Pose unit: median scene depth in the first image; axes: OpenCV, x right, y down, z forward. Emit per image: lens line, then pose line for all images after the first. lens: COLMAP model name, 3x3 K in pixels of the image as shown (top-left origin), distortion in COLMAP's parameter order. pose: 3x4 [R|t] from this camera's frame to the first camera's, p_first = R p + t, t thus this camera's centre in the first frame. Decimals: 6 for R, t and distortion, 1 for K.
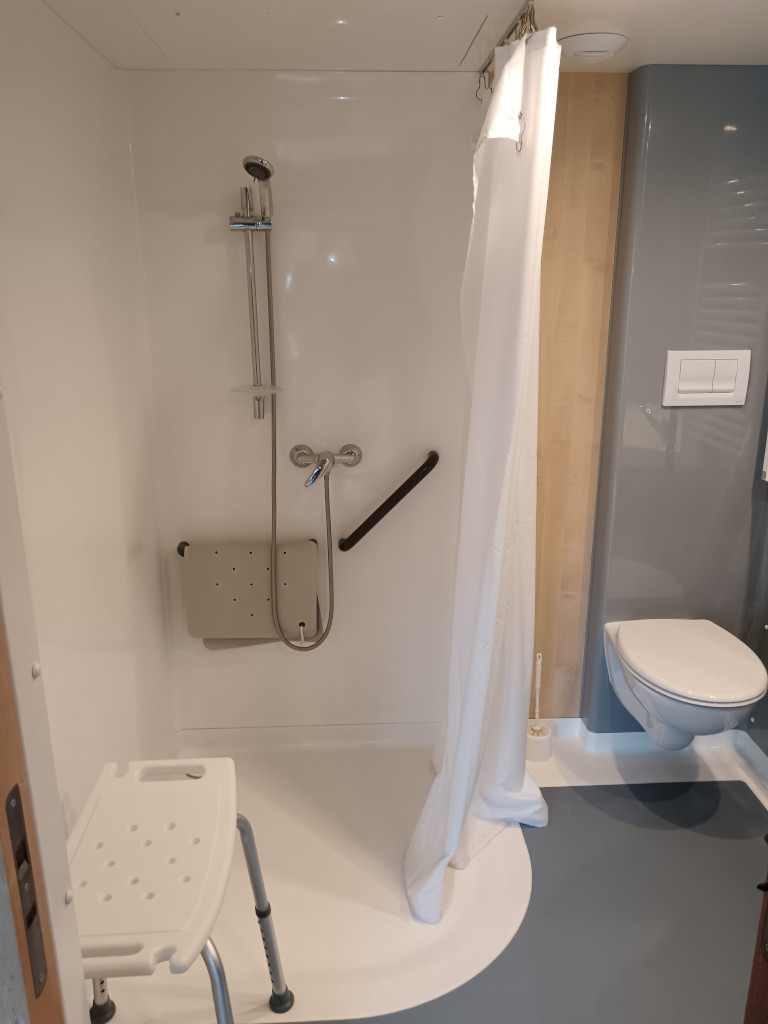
lens RADIAL K [[802.8, 0, 382.9], [0, 802.8, 512.3], [0, 0, 1]] dist [0.001144, -0.002586]
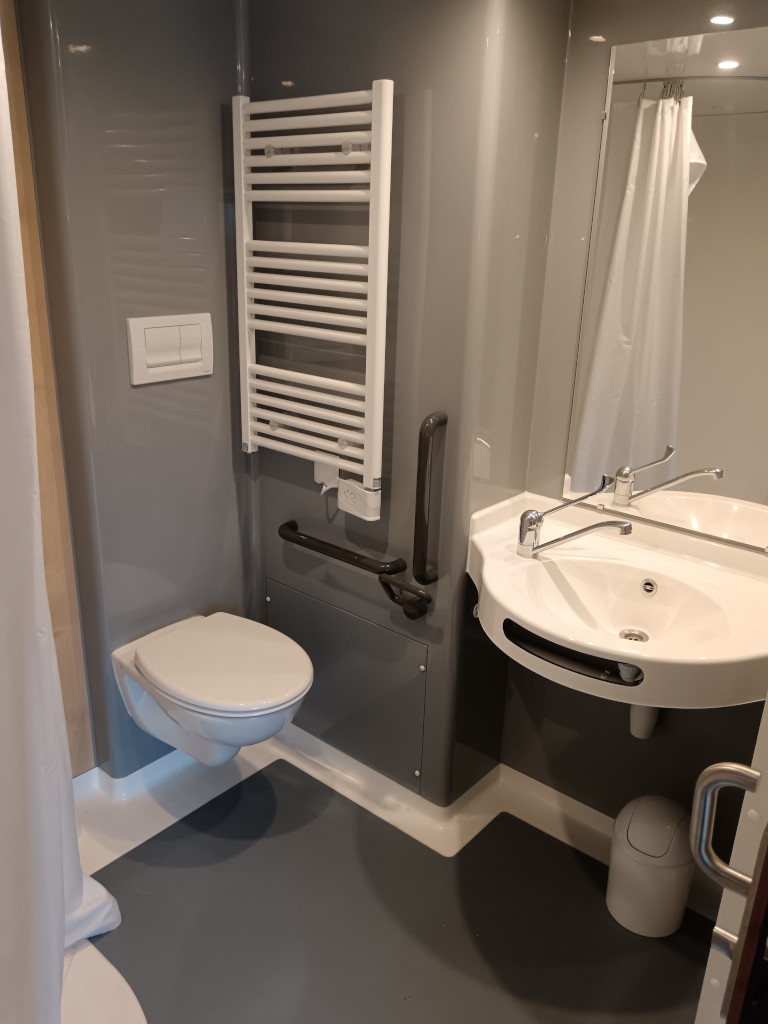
lens RADIAL K [[802.8, 0, 385.8], [0, 802.8, 512.9], [0, 0, 1]] dist [0.001144, -0.002586]
pose [[0.682620, -0.219878, 0.696910, -0.082152], [0.176077, 0.975052, 0.135167, -0.068597], [-0.709244, 0.030442, 0.704305, 0.226299]]
